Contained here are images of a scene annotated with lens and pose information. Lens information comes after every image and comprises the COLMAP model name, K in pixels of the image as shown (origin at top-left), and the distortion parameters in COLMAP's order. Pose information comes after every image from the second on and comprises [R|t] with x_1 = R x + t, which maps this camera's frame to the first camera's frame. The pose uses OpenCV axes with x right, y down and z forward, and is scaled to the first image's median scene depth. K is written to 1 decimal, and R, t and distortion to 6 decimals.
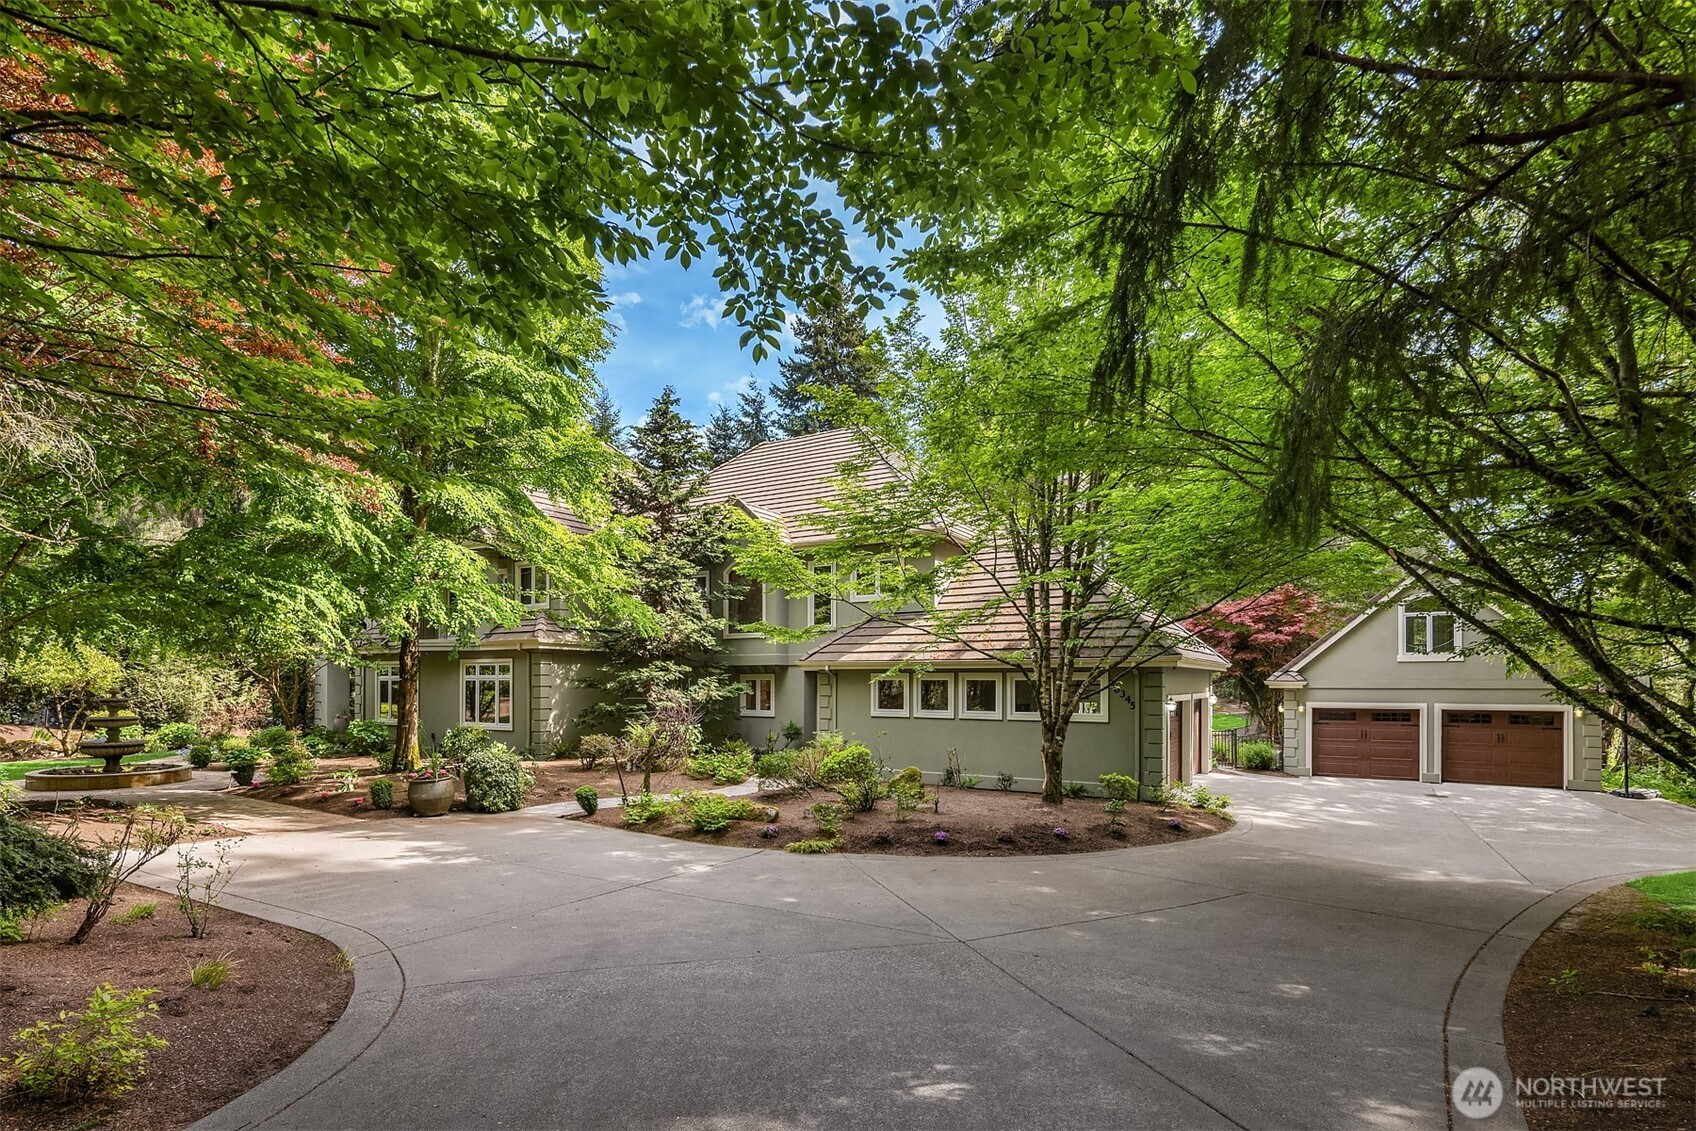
lens RADIAL K [[825.7, 0, 846.3], [0, 825.7, 667.5], [0, 0, 1]] dist [0.000885, 0.000034]
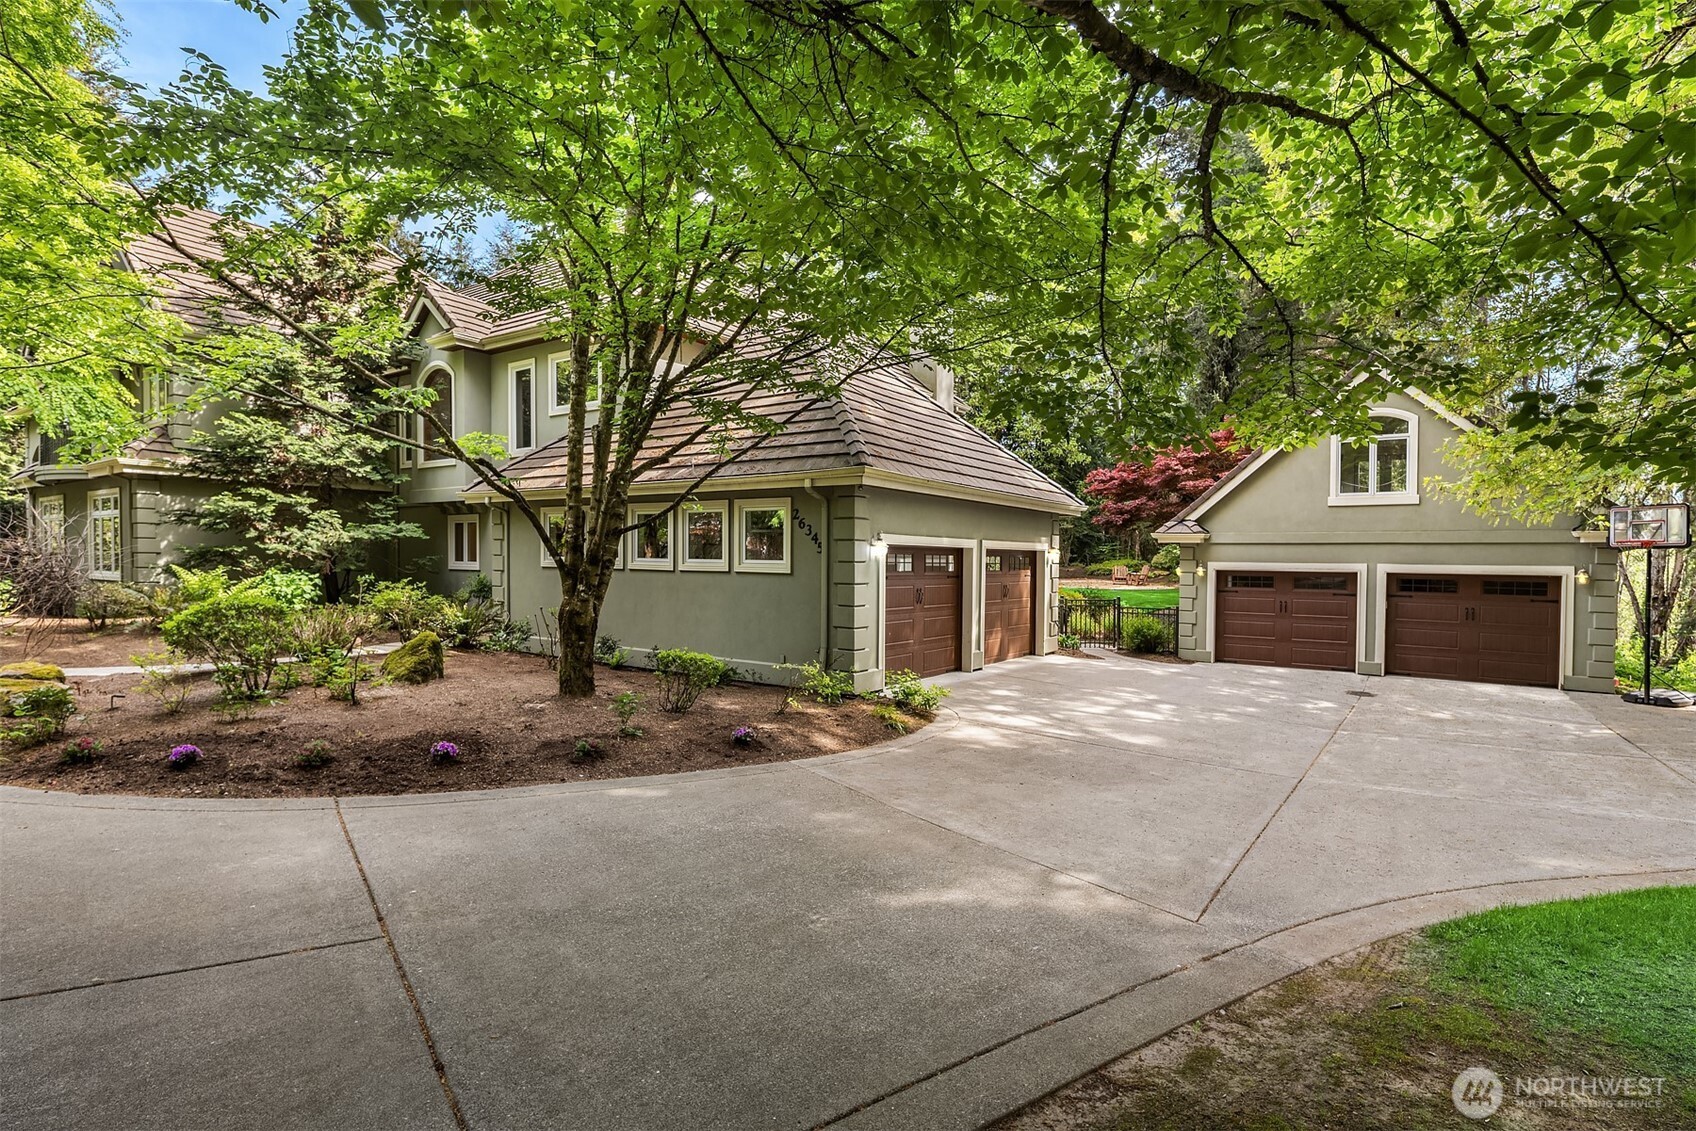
lens RADIAL K [[826.2, 0, 850.0], [0, 826.2, 538.2], [0, 0, 1]] dist [-0.001599, -0.000331]
pose [[0.997299, 0.010728, -0.072655, 0.311353], [-0.011407, 0.999895, -0.008935, 0.032860], [0.072552, 0.009739, 0.997317, 0.257271]]
